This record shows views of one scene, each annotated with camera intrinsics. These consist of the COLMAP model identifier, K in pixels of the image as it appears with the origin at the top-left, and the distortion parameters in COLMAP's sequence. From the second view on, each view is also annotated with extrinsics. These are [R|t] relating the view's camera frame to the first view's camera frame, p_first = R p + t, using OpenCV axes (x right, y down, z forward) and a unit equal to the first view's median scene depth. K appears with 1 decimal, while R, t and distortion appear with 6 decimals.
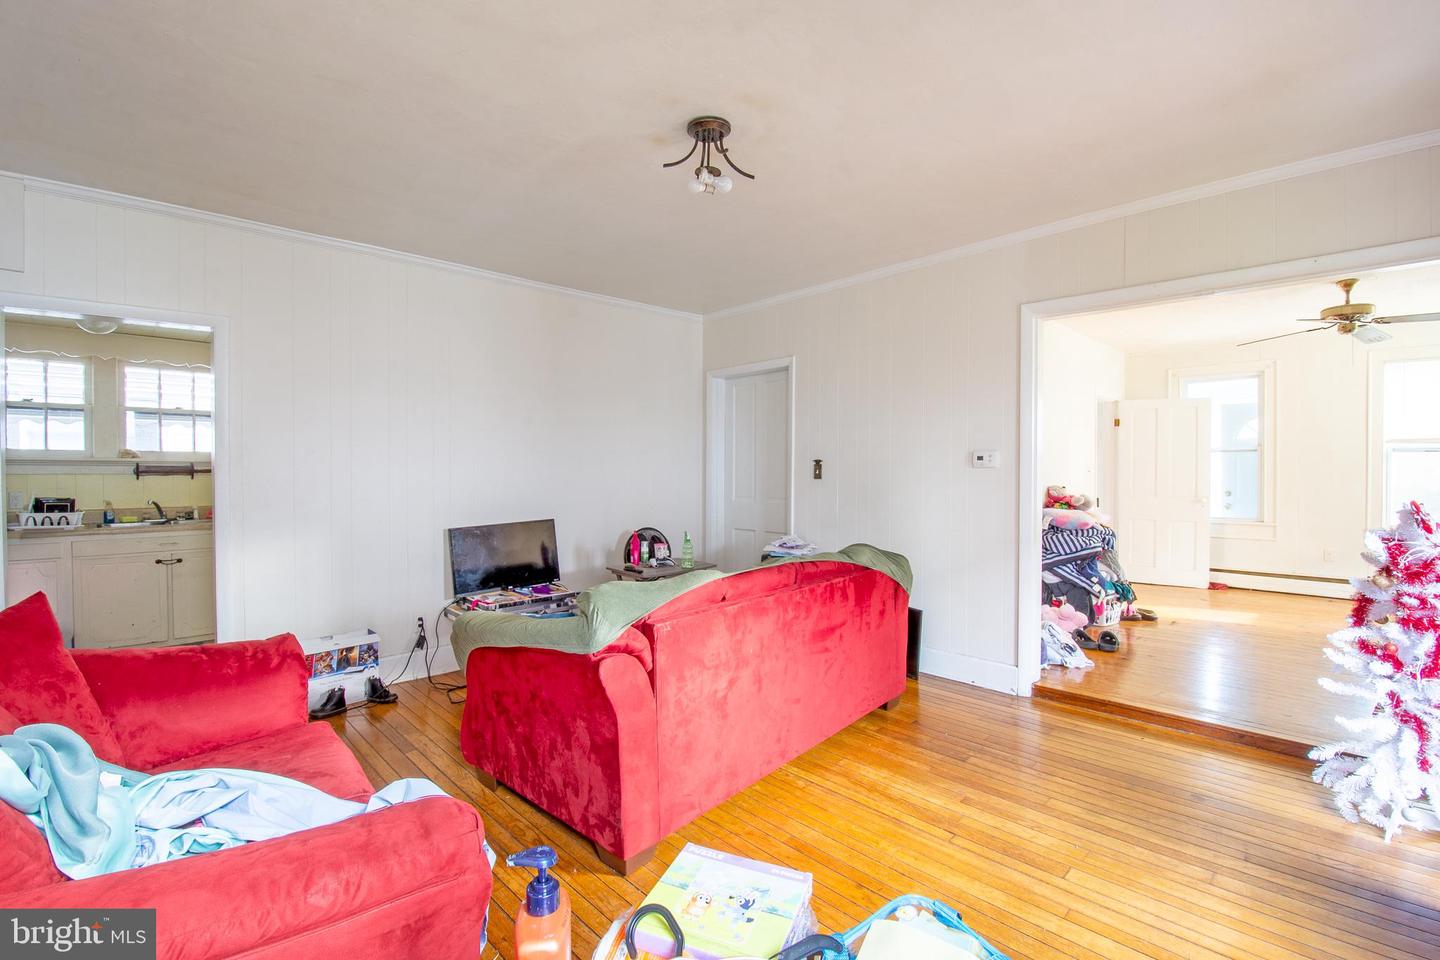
lens RADIAL K [[647.8, 0, 720.0], [0, 647.8, 480.0], [0, 0, 1]] dist [-0.001703, -0.000339]
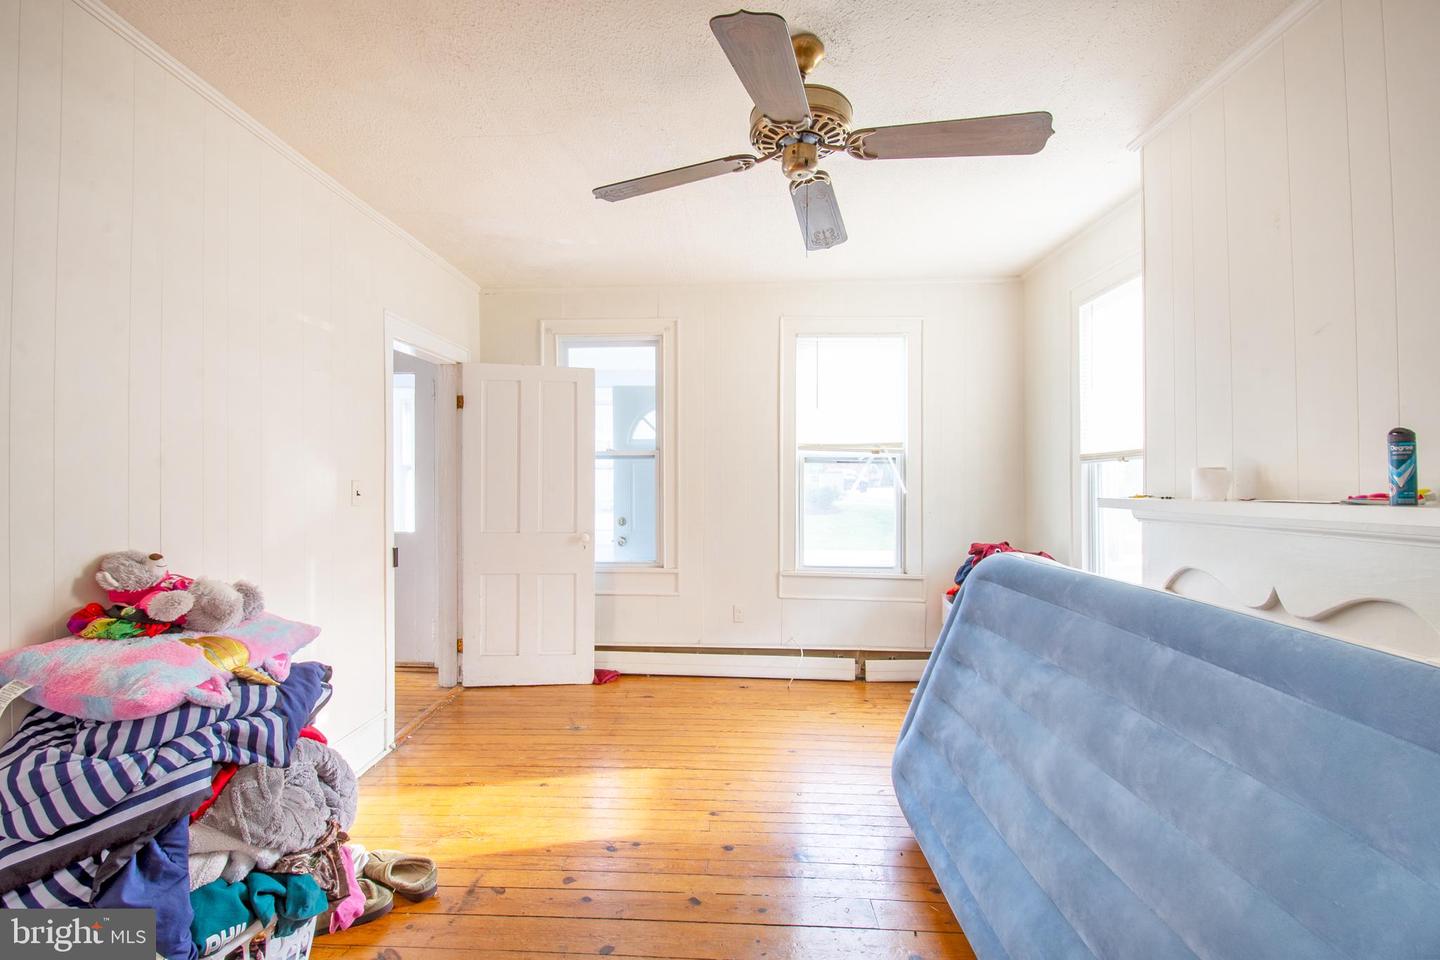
lens RADIAL K [[647.8, 0, 720.0], [0, 647.8, 480.0], [0, 0, 1]] dist [-0.001703, -0.000339]
pose [[0.718555, -0.000785, 0.695469, 0.421006], [0.005771, 0.999972, -0.004834, -0.018725], [-0.695446, 0.007487, 0.718539, 0.482534]]
